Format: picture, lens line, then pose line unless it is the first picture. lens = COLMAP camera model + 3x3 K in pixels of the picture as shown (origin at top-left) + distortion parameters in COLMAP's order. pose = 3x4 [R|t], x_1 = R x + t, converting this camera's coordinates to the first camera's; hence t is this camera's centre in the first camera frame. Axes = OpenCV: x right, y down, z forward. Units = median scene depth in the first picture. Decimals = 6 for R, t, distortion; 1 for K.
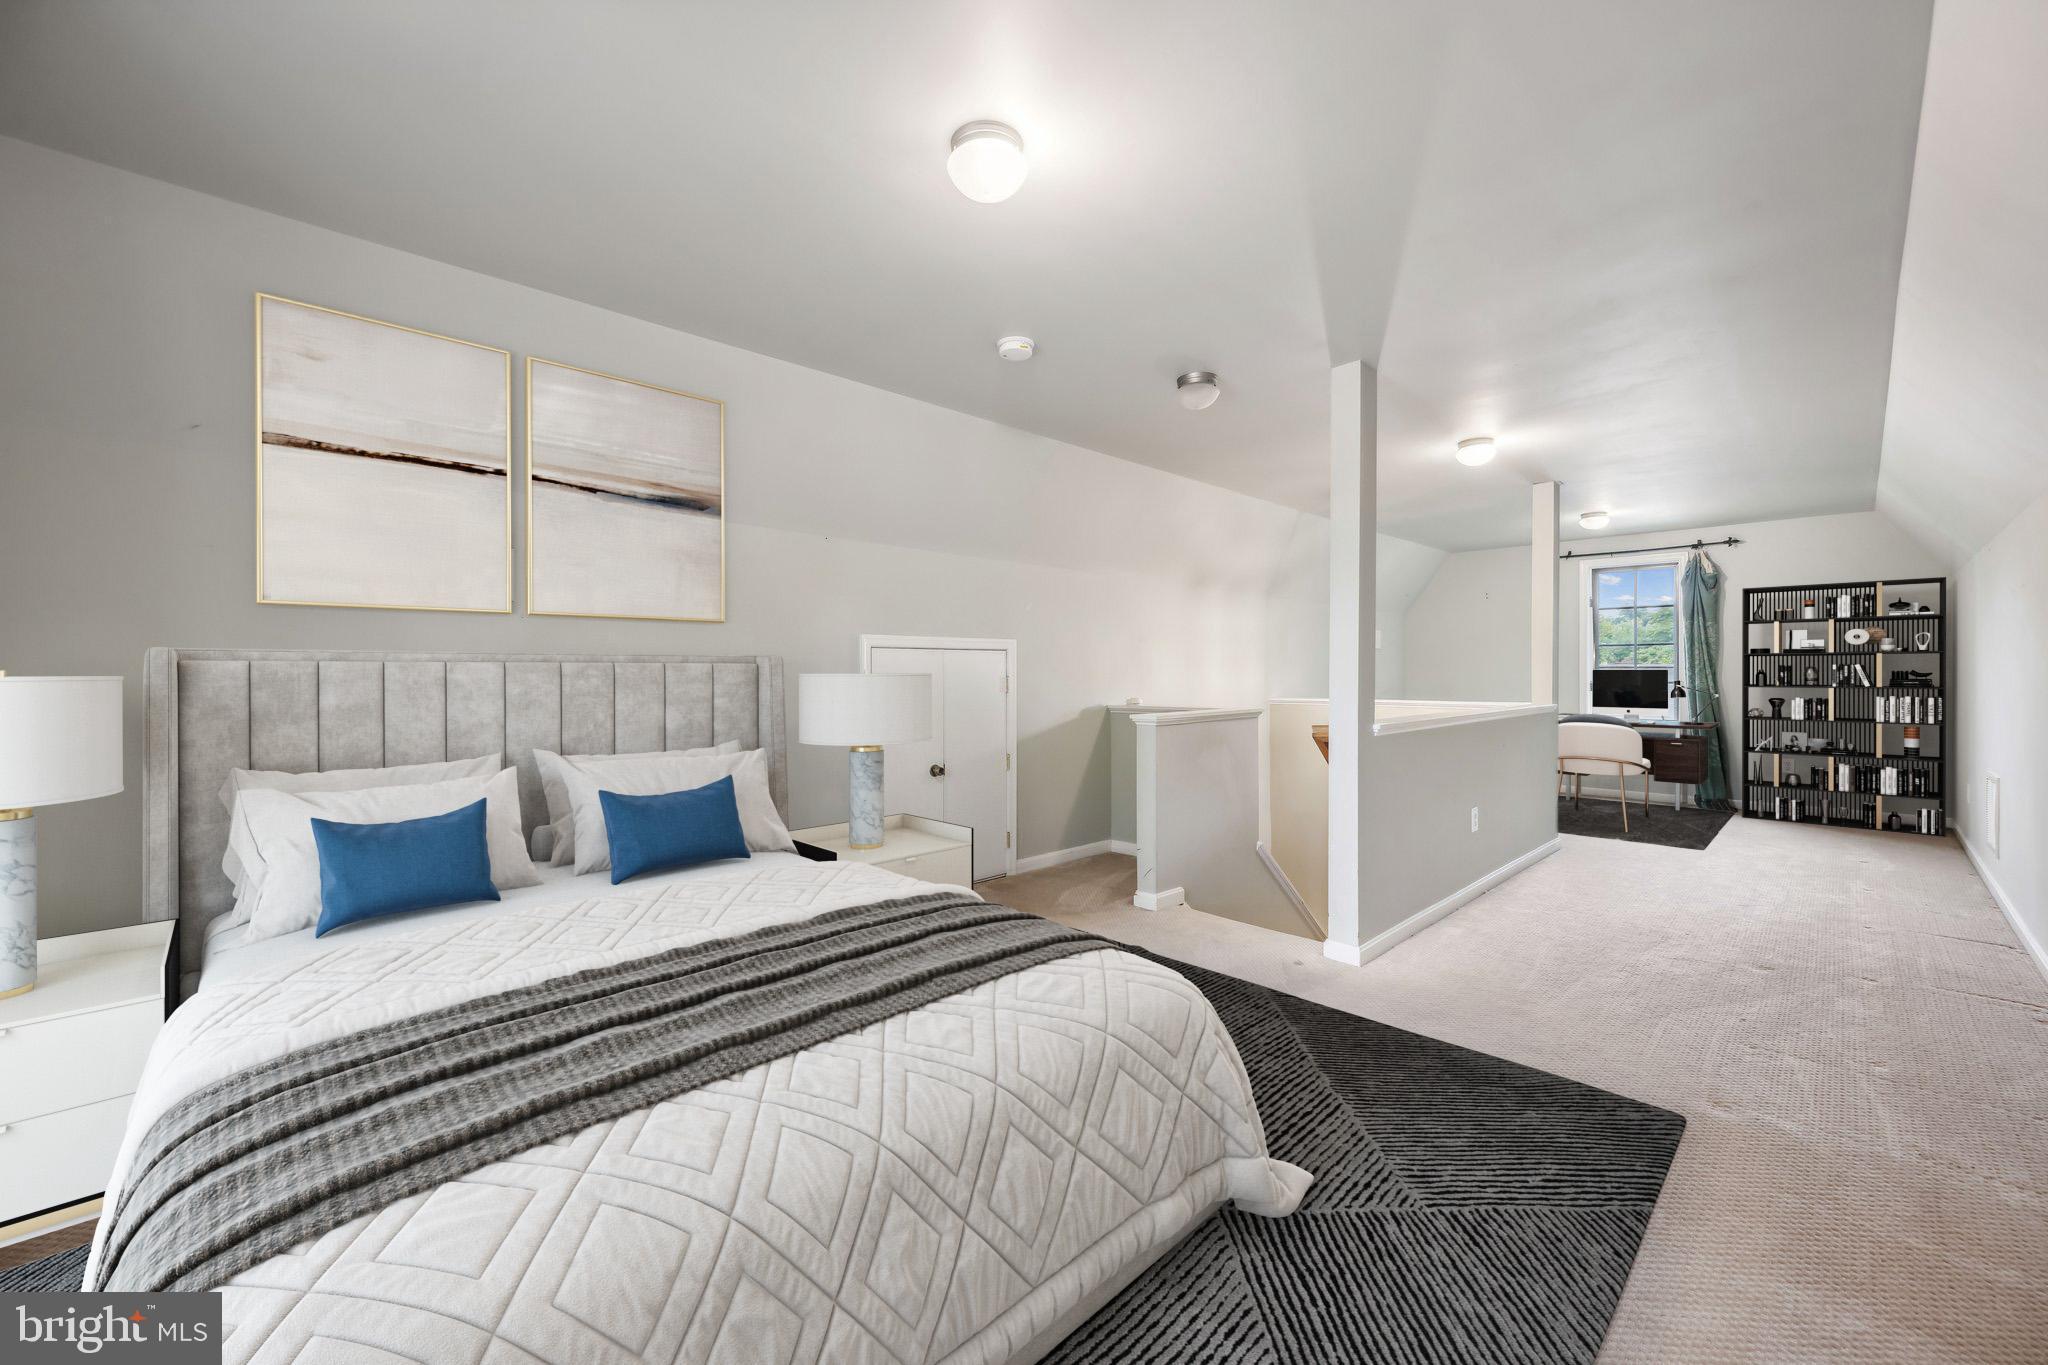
lens RADIAL K [[812.7, 0, 1027.6], [0, 812.7, 667.9], [0, 0, 1]] dist [-0.000460, 0.000220]
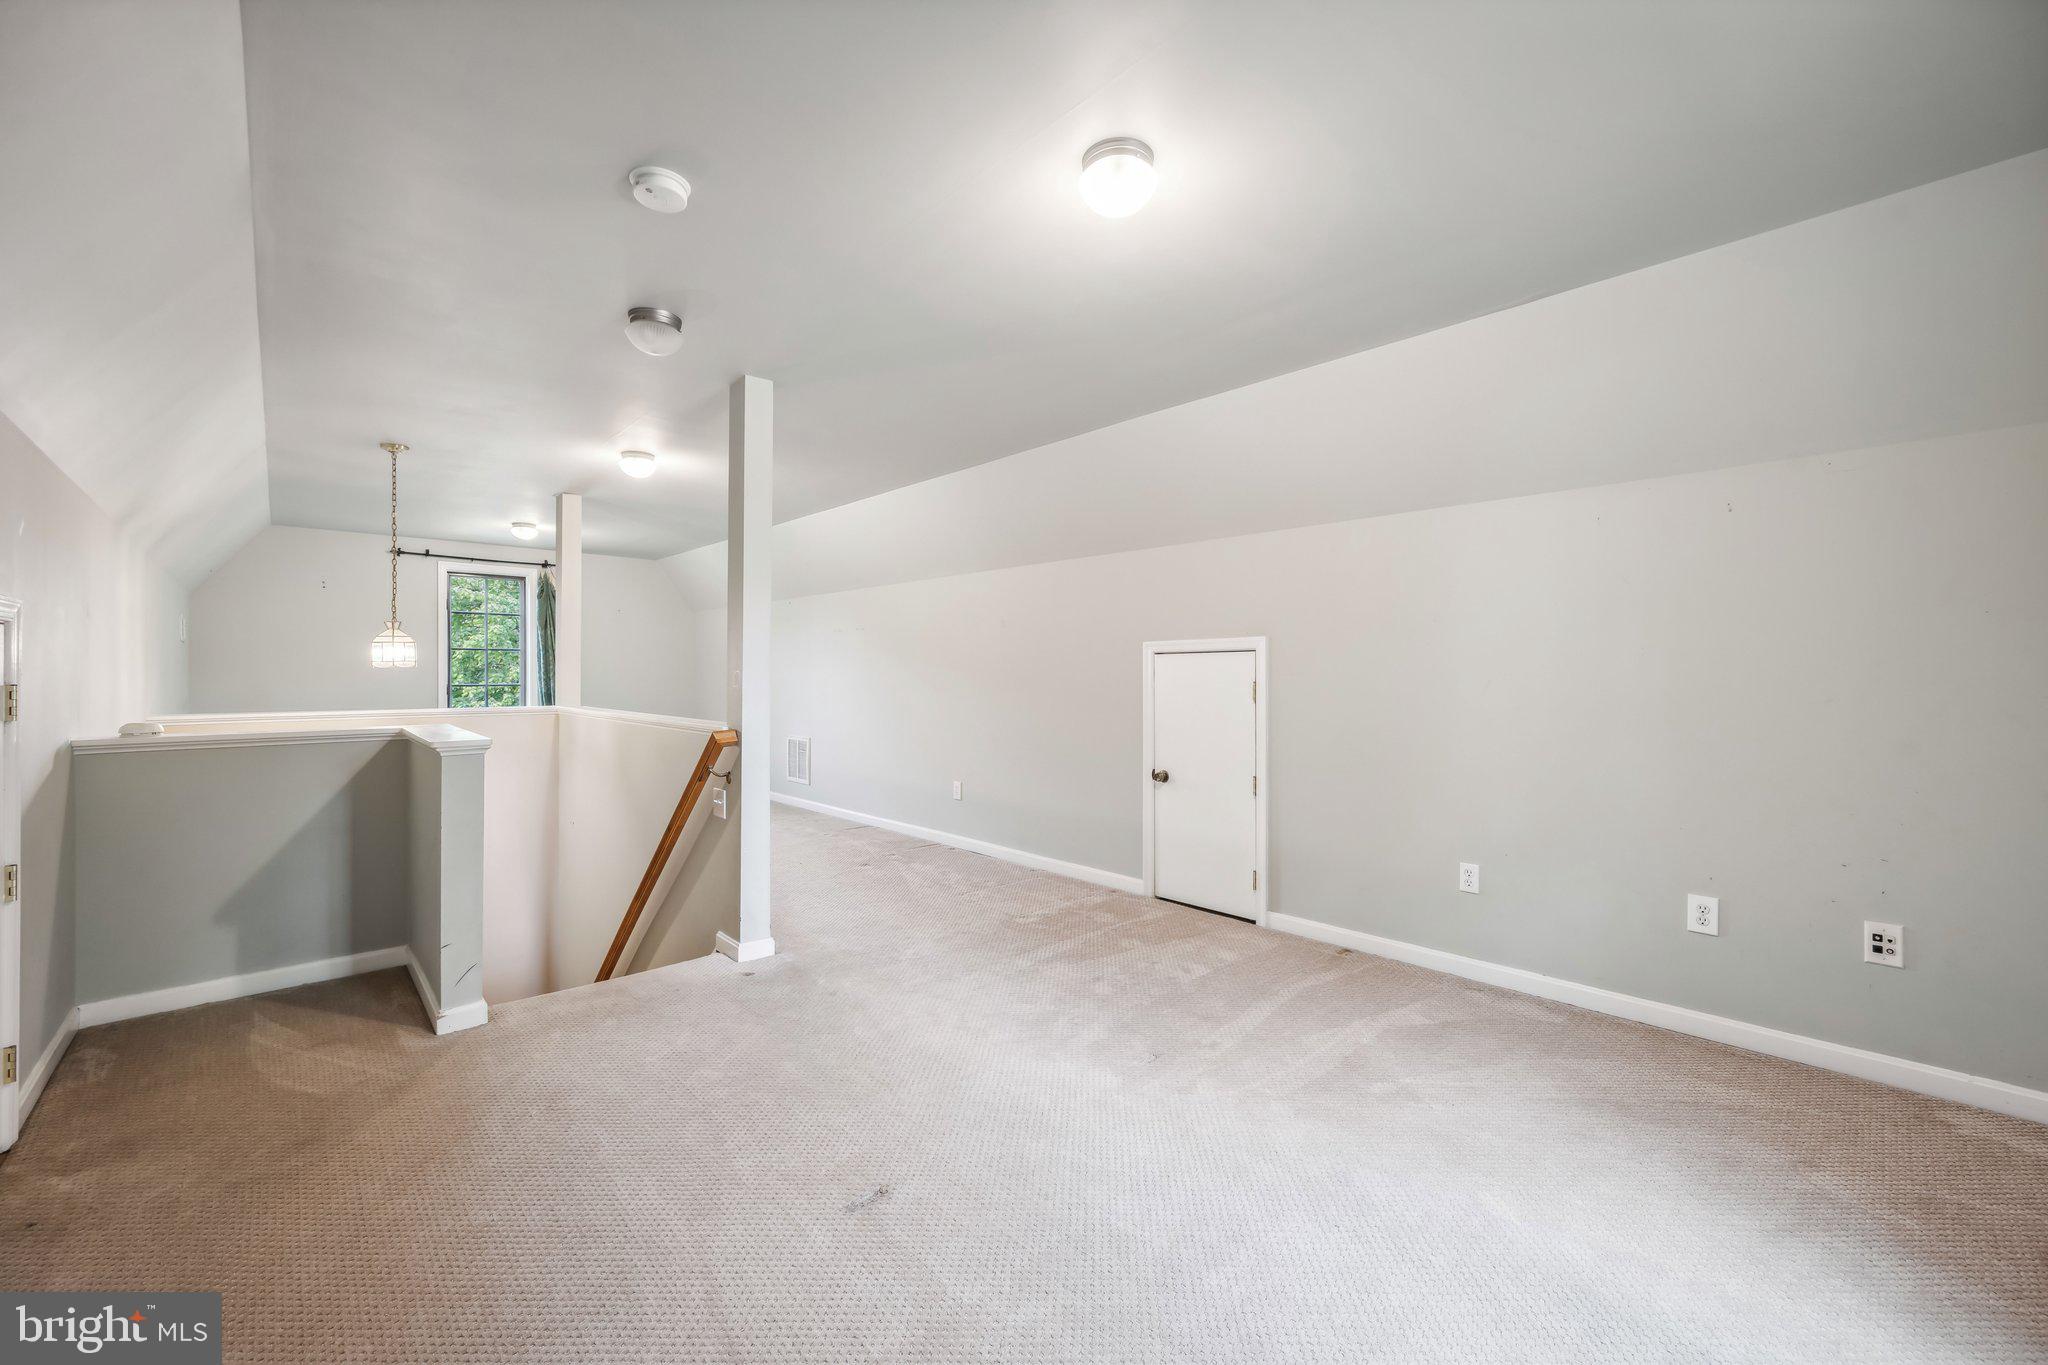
lens RADIAL K [[812.7, 0, 1027.6], [0, 812.7, 667.9], [0, 0, 1]] dist [-0.000460, 0.000220]
pose [[0.026008, 0.016438, 0.999527, -0.499950], [-0.012524, 0.999792, -0.016117, 0.004787], [-0.999583, -0.012099, 0.026208, 0.505879]]
